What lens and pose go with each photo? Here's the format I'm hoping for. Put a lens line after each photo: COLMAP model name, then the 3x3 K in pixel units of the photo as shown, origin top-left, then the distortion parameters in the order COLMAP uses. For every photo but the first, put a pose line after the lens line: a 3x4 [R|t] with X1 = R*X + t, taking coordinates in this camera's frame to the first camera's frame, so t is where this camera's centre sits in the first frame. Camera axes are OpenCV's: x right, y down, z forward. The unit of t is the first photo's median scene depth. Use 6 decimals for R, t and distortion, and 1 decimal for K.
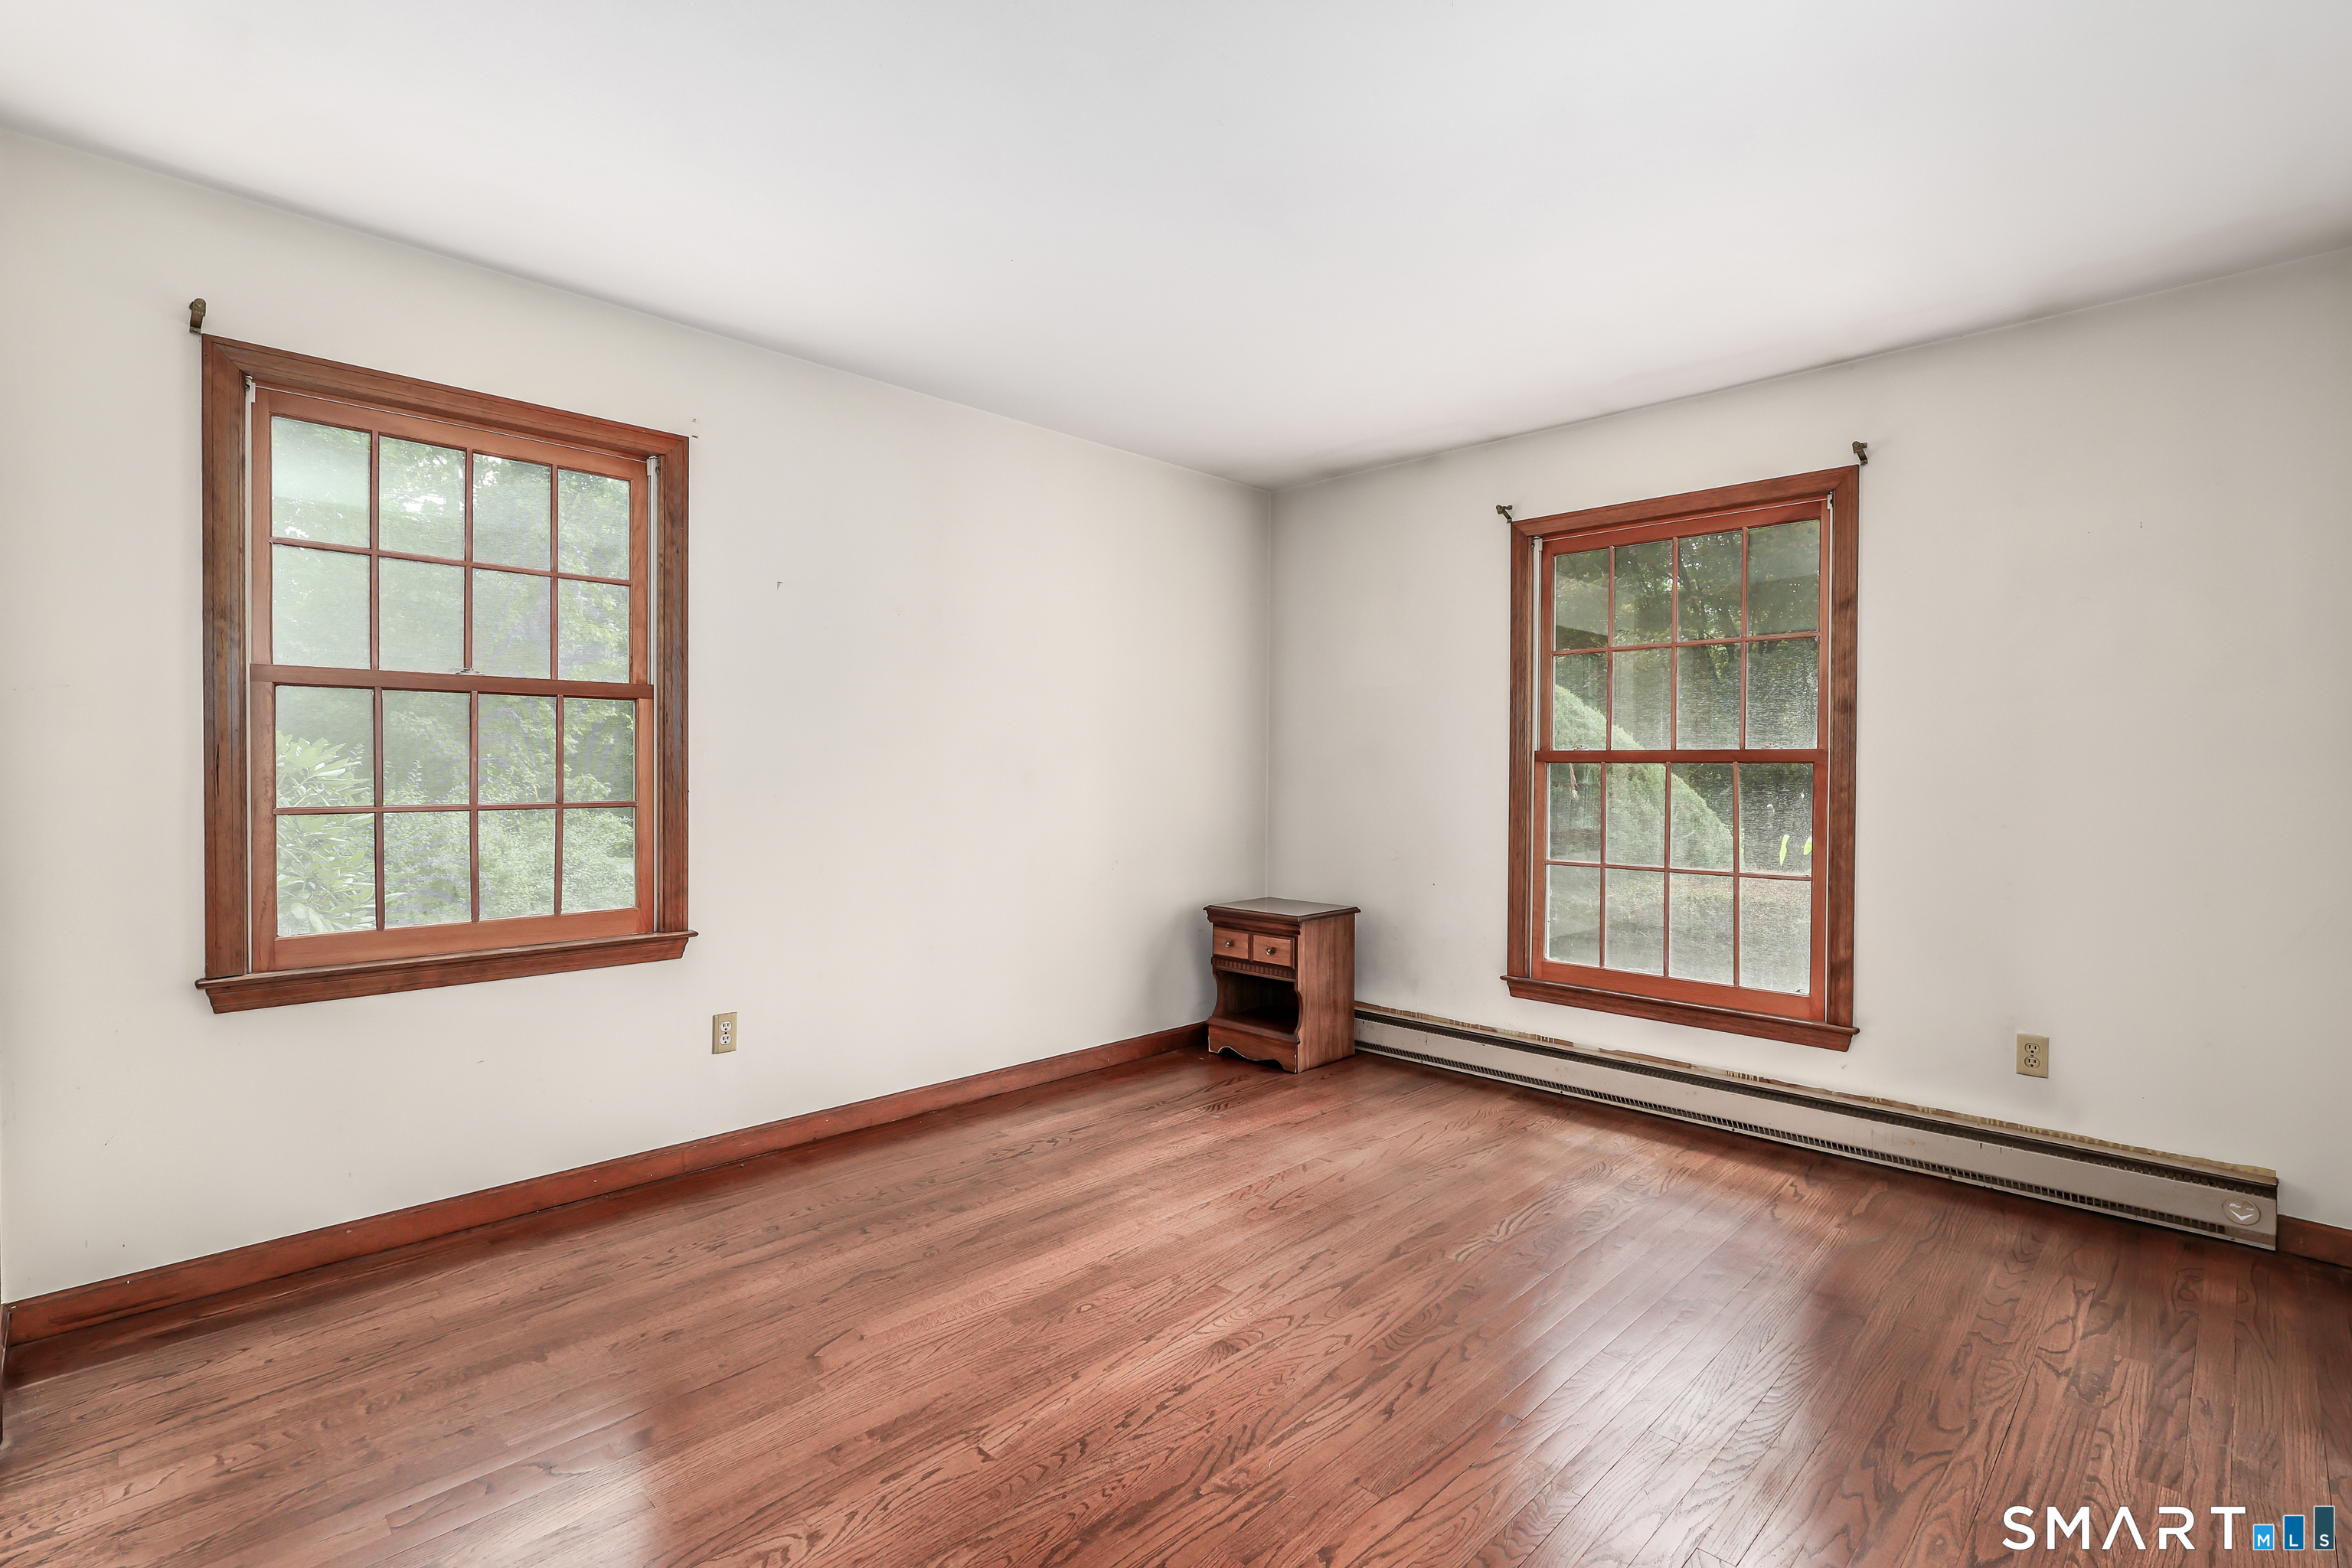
lens RADIAL K [[1094.8, 0, 1166.4], [0, 1094.8, 787.5], [0, 0, 1]] dist [-0.003813, -0.000147]
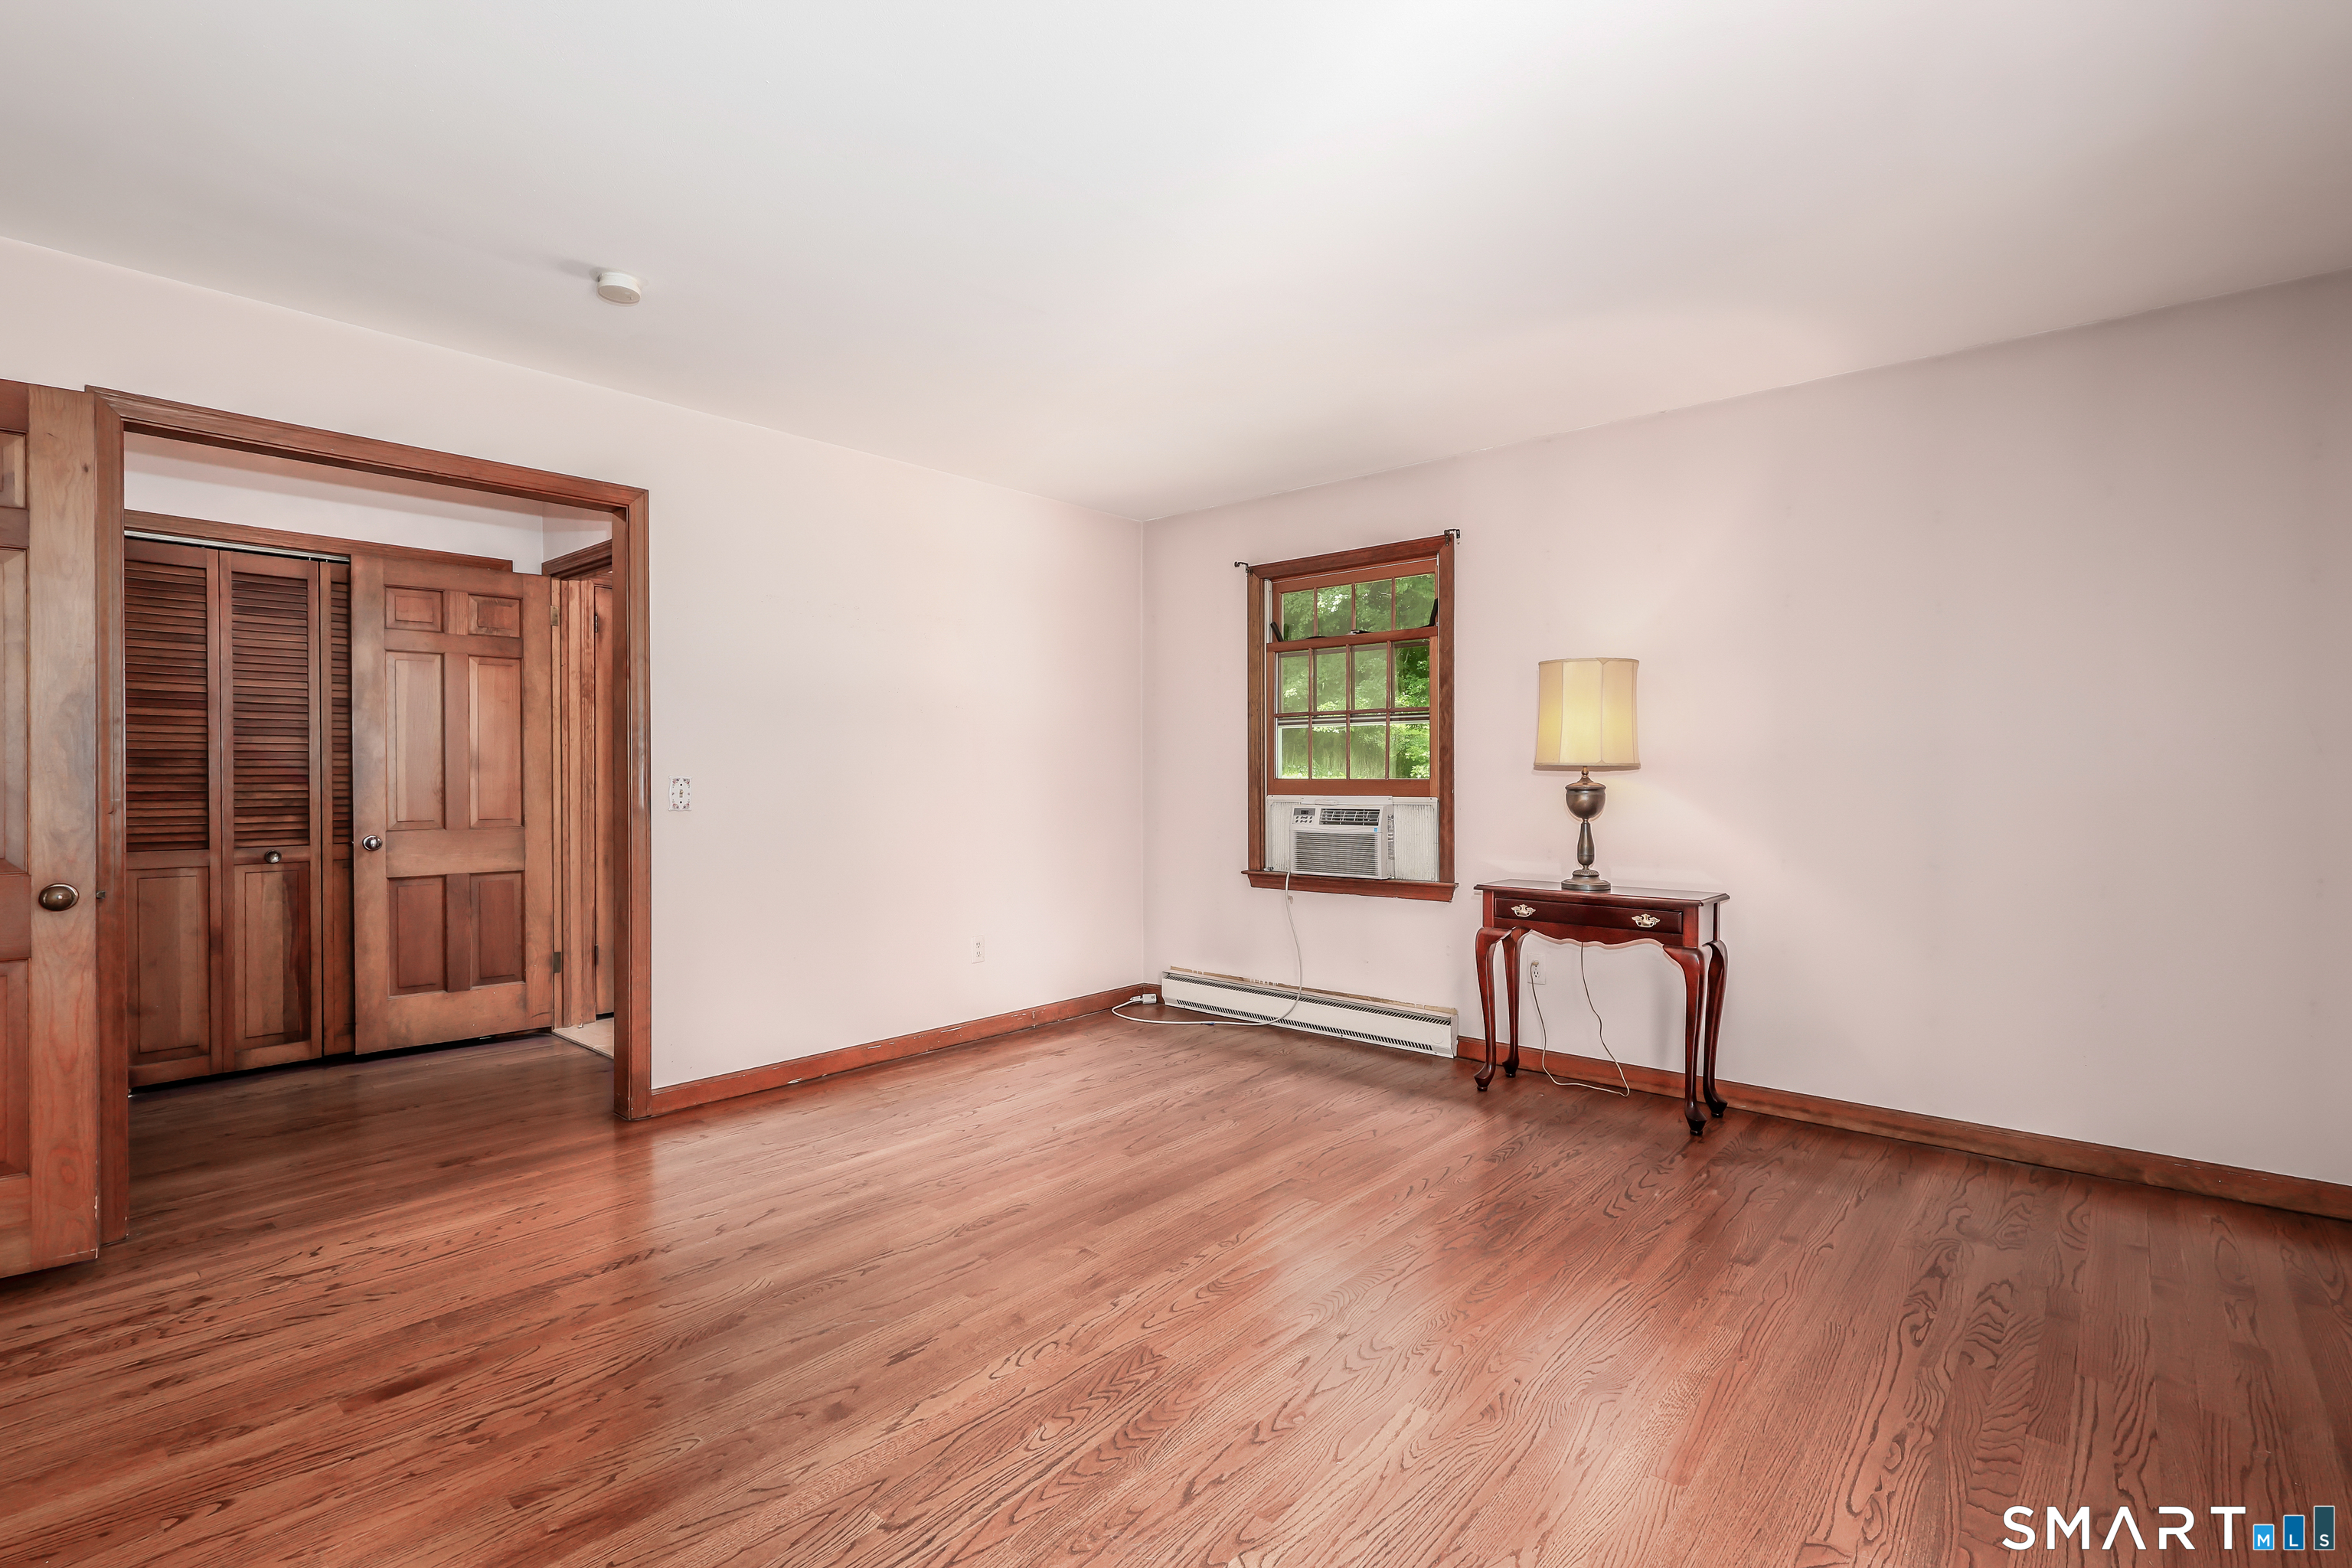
lens RADIAL K [[1094.8, 0, 1176.6], [0, 1094.8, 783.0], [0, 0, 1]] dist [-0.003813, -0.000147]
pose [[0.074628, -0.000346, -0.997211, 0.998252], [-0.009978, 0.999950, -0.001093, 0.008275], [0.997161, 0.010031, 0.074621, 0.563720]]
